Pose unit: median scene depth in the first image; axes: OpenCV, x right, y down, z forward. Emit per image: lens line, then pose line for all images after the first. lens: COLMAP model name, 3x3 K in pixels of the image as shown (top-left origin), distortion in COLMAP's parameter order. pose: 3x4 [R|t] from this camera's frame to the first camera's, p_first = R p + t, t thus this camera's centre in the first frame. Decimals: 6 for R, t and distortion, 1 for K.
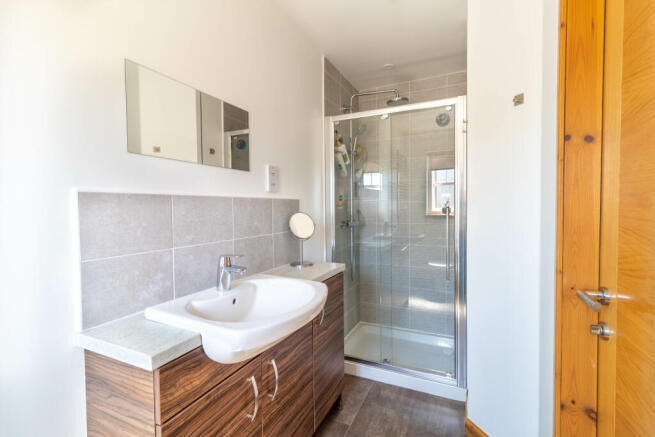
lens RADIAL K [[304.4, 0, 327.6], [0, 304.4, 215.9], [0, 0, 1]] dist [0.002147, 0.000267]
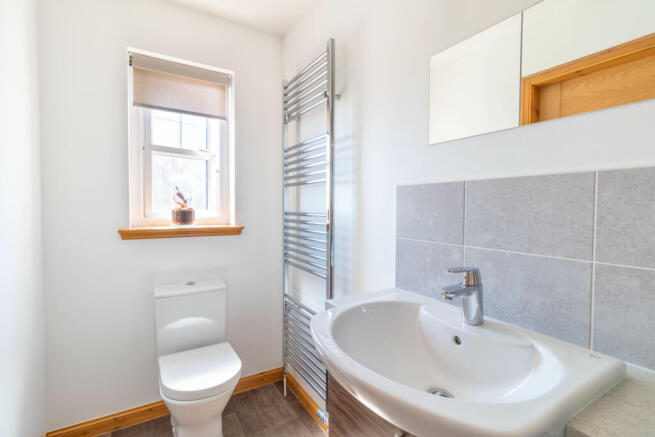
lens RADIAL K [[304.4, 0, 326.5], [0, 304.4, 216.3], [0, 0, 1]] dist [0.002147, 0.000267]
pose [[-0.547200, 0.026993, -0.836566, 0.381789], [-0.030239, 0.998190, 0.051988, -0.005144], [0.836455, 0.053744, -0.545394, 1.126746]]
